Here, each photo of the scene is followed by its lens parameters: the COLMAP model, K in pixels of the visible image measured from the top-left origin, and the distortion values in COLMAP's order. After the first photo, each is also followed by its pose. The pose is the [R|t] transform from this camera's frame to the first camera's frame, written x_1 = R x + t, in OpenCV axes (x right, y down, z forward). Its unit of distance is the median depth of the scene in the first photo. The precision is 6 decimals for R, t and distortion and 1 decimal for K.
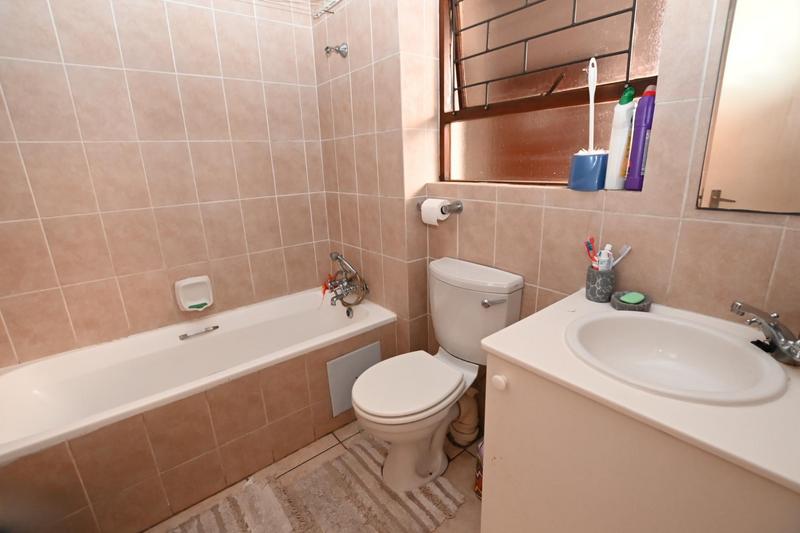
lens RADIAL K [[365.6, 0, 397.0], [0, 365.6, 267.6], [0, 0, 1]] dist [-0.034314, 0.005533]
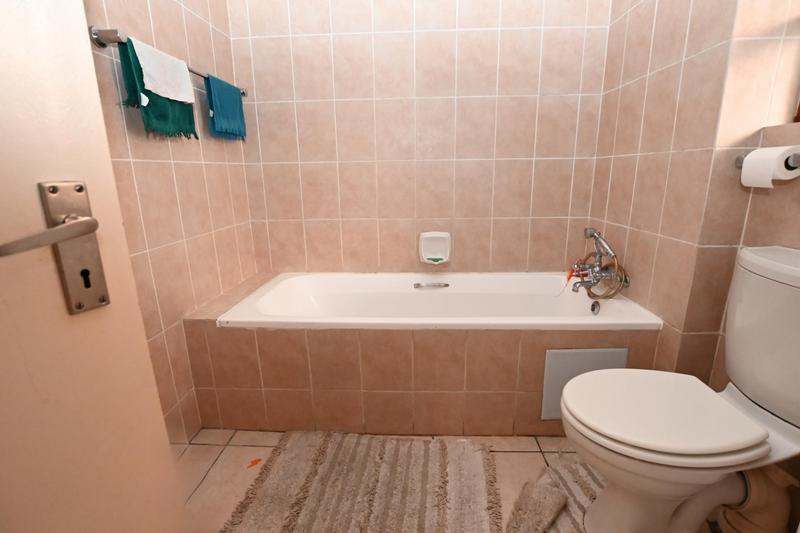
lens RADIAL K [[365.6, 0, 397.0], [0, 365.6, 267.6], [0, 0, 1]] dist [-0.034314, 0.005533]
pose [[0.749635, 0.185089, -0.635444, 0.035679], [-0.197390, 0.978930, 0.052276, 0.095397], [0.631731, 0.086243, 0.770375, 0.131629]]
